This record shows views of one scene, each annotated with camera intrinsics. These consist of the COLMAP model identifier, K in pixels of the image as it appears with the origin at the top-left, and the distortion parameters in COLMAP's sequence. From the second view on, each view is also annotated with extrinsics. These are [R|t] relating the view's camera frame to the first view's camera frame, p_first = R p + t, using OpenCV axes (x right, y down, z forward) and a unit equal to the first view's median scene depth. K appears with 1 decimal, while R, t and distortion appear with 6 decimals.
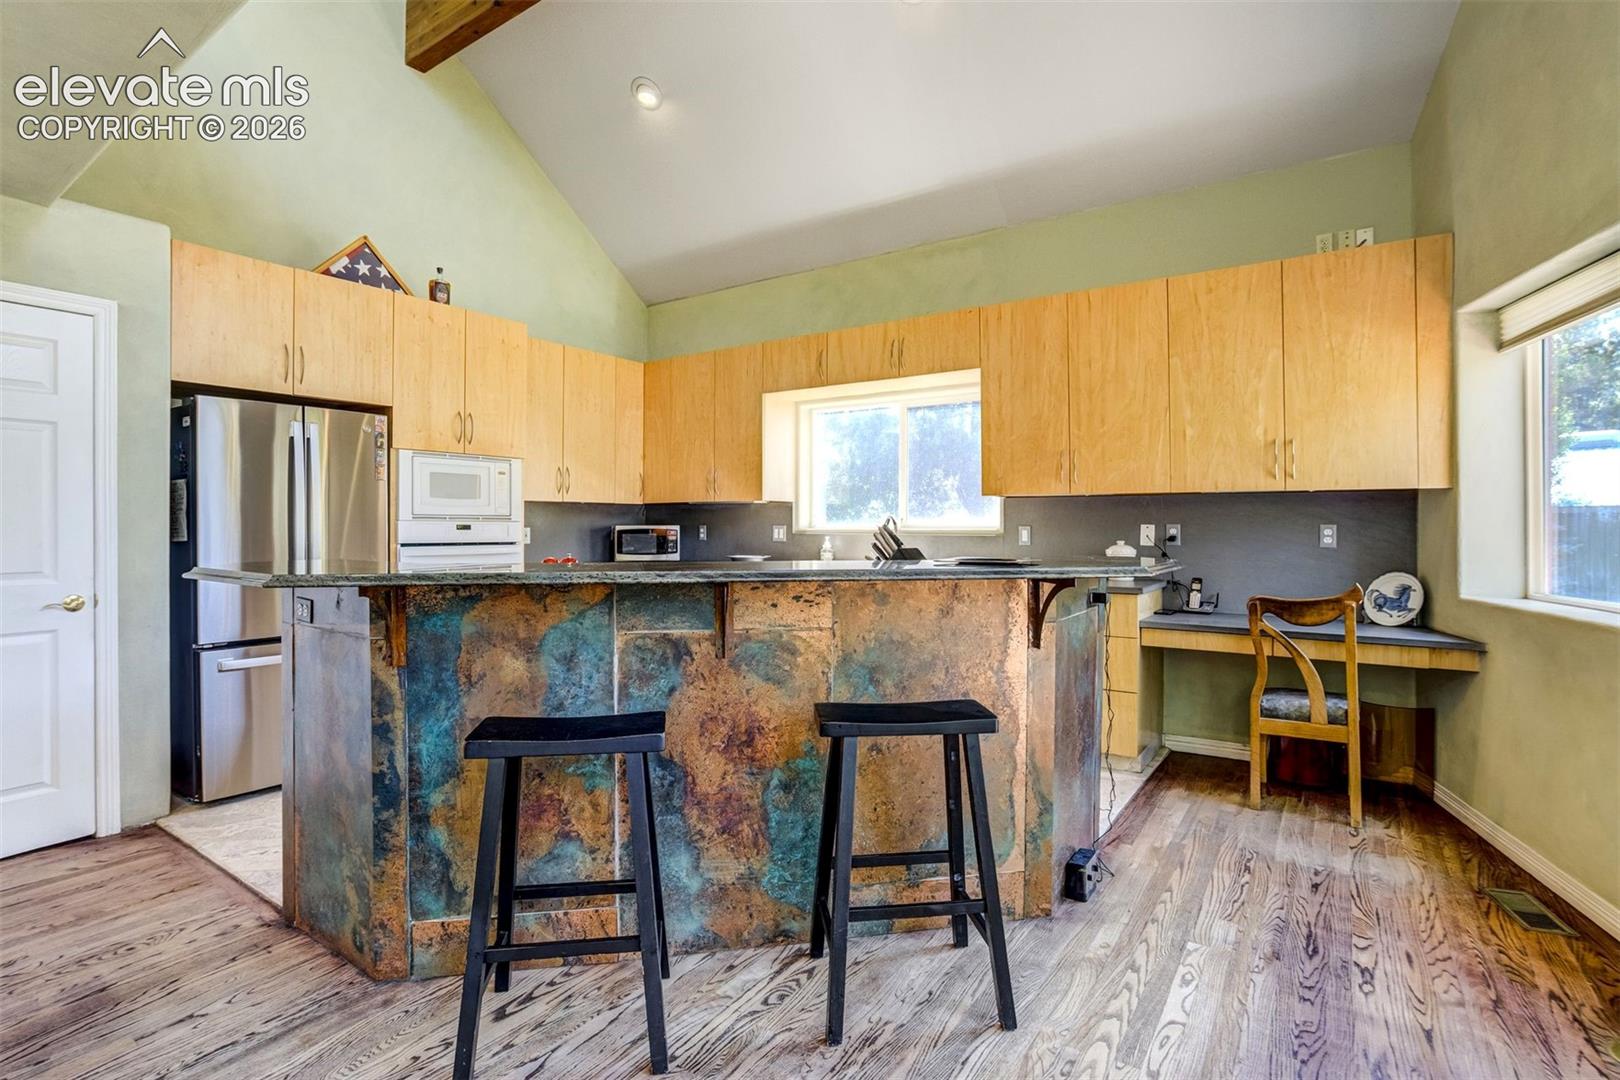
lens RADIAL K [[751.9, 0, 839.0], [0, 751.9, 528.6], [0, 0, 1]] dist [-0.048823, 0.017468]
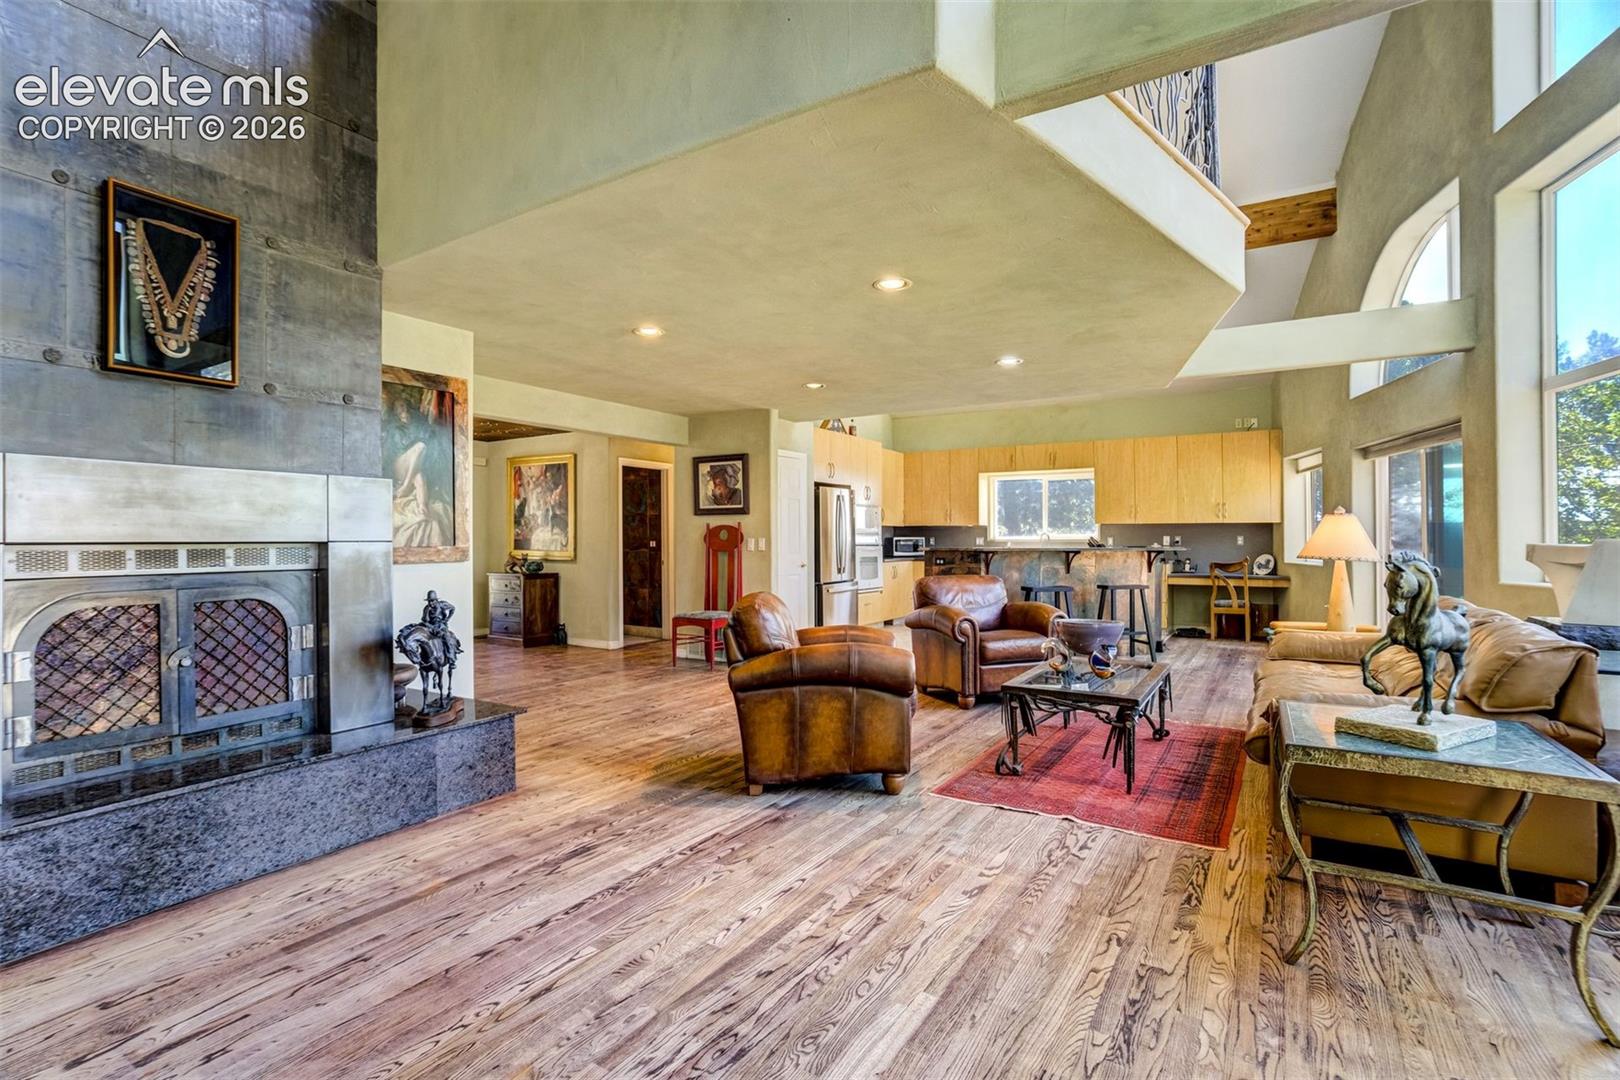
lens RADIAL K [[751.9, 0, 832.4], [0, 751.9, 546.5], [0, 0, 1]] dist [-0.048823, 0.017468]
pose [[0.998872, -0.002768, 0.047405, -0.922901], [0.002541, 0.999985, 0.004830, 0.016216], [-0.047417, -0.004704, 0.998864, -1.594262]]
